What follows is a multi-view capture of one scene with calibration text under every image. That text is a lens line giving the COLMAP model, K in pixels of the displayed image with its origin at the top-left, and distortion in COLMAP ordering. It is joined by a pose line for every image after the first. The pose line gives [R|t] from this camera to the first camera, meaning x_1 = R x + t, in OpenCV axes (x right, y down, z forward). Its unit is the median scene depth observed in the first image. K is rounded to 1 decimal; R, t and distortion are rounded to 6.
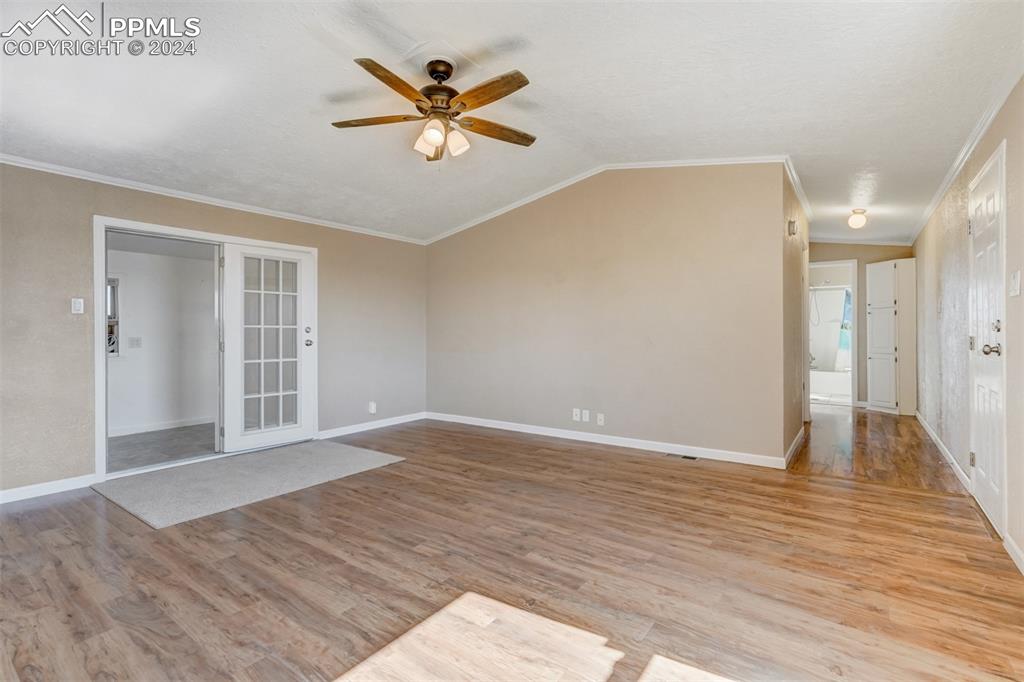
lens RADIAL K [[471.6, 0, 502.7], [0, 471.6, 341.1], [0, 0, 1]] dist [-0.012366, 0.000066]
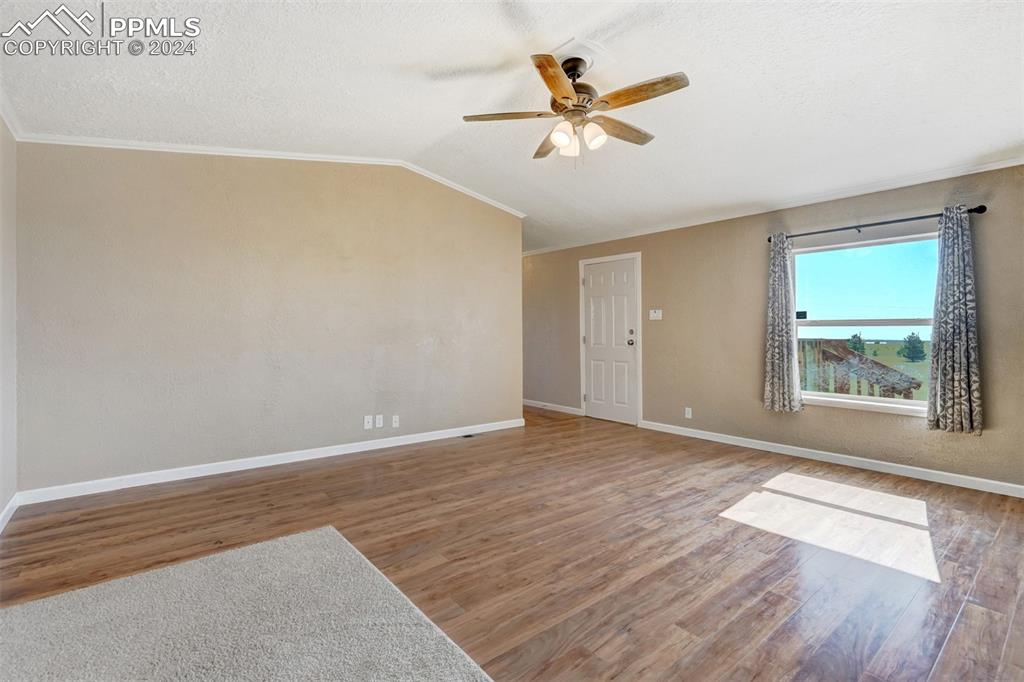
lens RADIAL K [[471.6, 0, 519.2], [0, 471.6, 331.8], [0, 0, 1]] dist [-0.012366, 0.000066]
pose [[0.238691, 0.008311, 0.971060, -1.256873], [0.008563, 0.999906, -0.010662, -0.009397], [-0.971058, 0.010860, 0.238597, 0.973177]]
